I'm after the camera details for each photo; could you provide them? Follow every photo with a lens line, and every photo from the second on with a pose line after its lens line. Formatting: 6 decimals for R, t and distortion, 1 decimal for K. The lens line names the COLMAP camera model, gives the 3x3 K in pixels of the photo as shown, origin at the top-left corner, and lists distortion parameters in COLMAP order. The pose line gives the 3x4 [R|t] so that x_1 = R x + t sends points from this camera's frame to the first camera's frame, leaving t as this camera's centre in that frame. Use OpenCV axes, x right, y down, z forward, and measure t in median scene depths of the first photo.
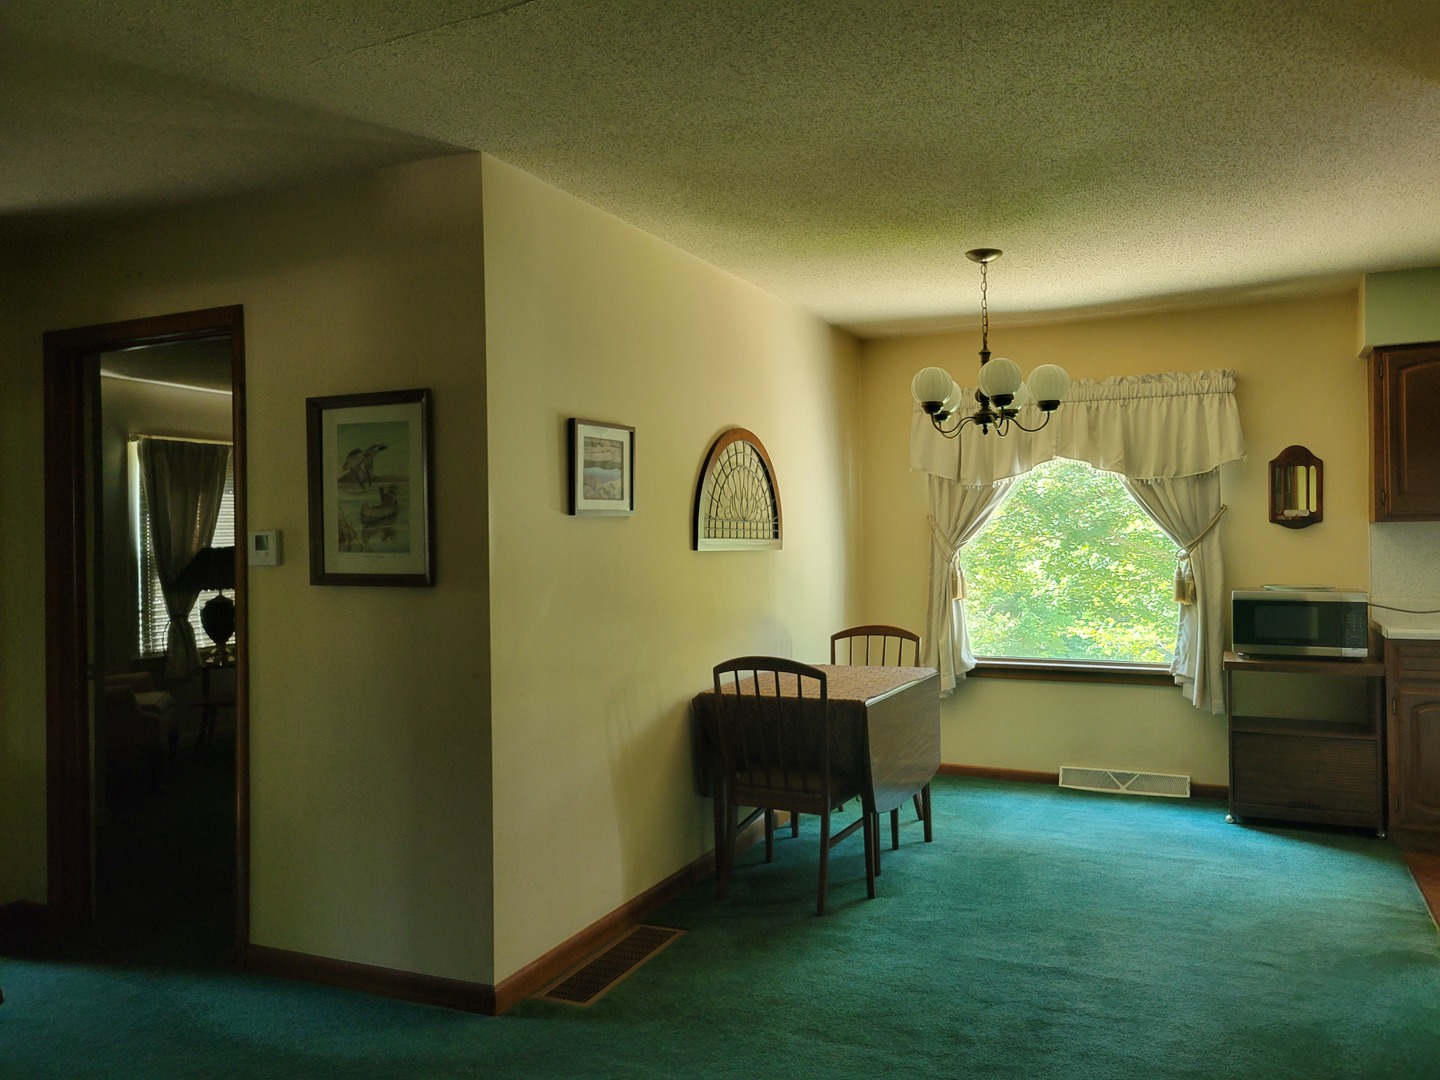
lens RADIAL K [[1070.0, 0, 719.5], [0, 1070.0, 542.7], [0, 0, 1]] dist [0.048698, -0.022974]
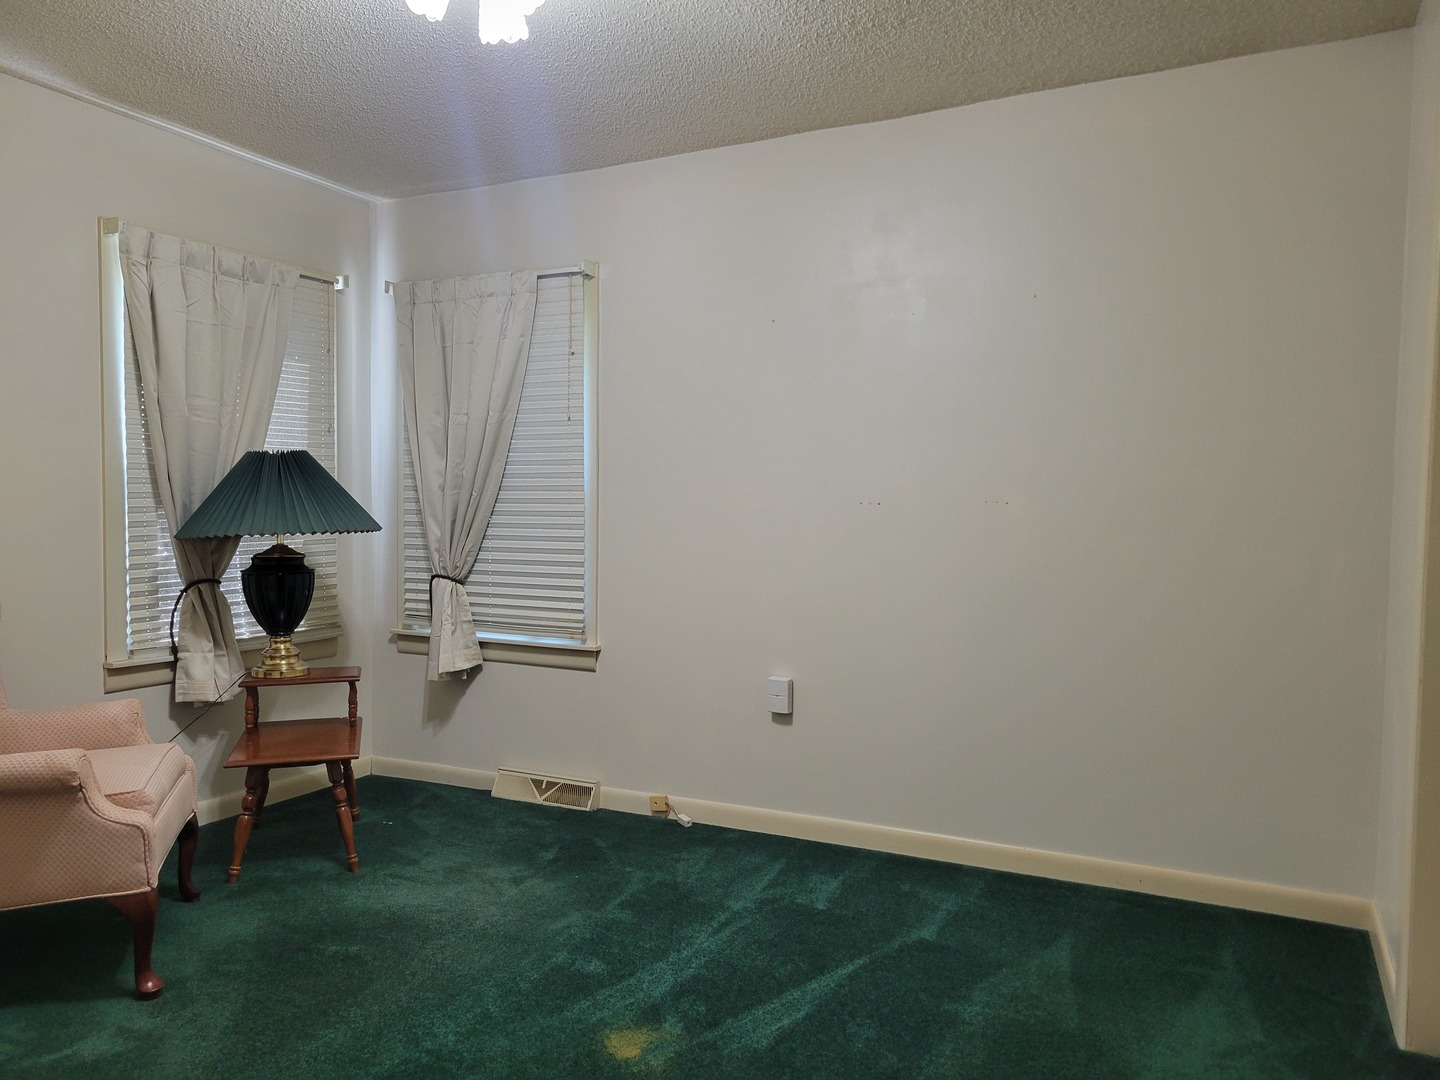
lens RADIAL K [[1070.0, 0, 720.7], [0, 1070.0, 539.6], [0, 0, 1]] dist [0.048698, -0.022974]
pose [[0.999527, 0.023125, -0.020276, -0.227838], [-0.022627, 0.999445, 0.024452, 0.027608], [0.020830, -0.023982, 0.999495, 0.460917]]
